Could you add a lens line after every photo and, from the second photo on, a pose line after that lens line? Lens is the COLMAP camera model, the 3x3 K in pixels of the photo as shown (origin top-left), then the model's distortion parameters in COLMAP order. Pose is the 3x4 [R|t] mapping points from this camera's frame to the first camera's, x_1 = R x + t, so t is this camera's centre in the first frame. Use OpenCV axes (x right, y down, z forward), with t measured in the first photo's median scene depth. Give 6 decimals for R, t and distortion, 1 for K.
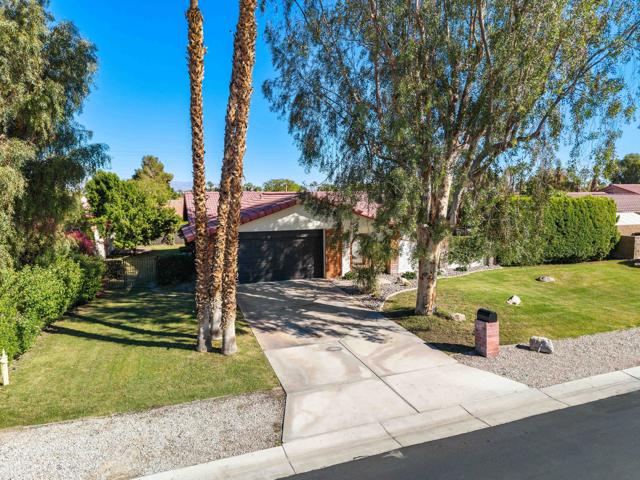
lens RADIAL K [[427.8, 0, 320.0], [0, 427.8, 240.0], [0, 0, 1]] dist [0.033820, -0.029998]
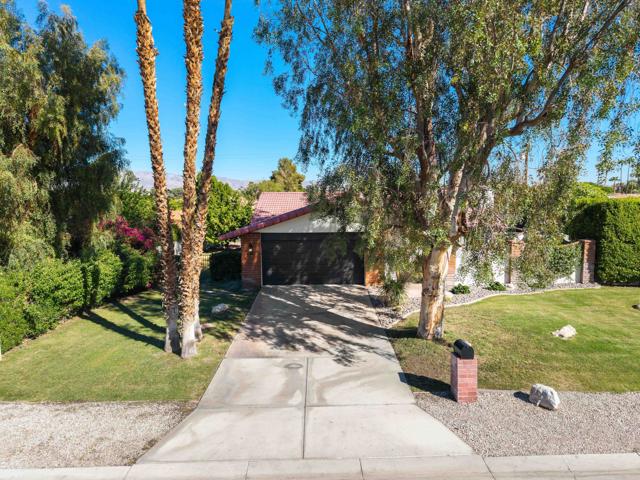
lens RADIAL K [[427.8, 0, 320.0], [0, 427.8, 240.0], [0, 0, 1]] dist [0.033820, -0.029998]
pose [[0.941886, 0.032687, -0.334338, 0.399726], [-0.031854, 0.999461, 0.007975, -0.022173], [0.334418, 0.003139, 0.942420, 0.170360]]
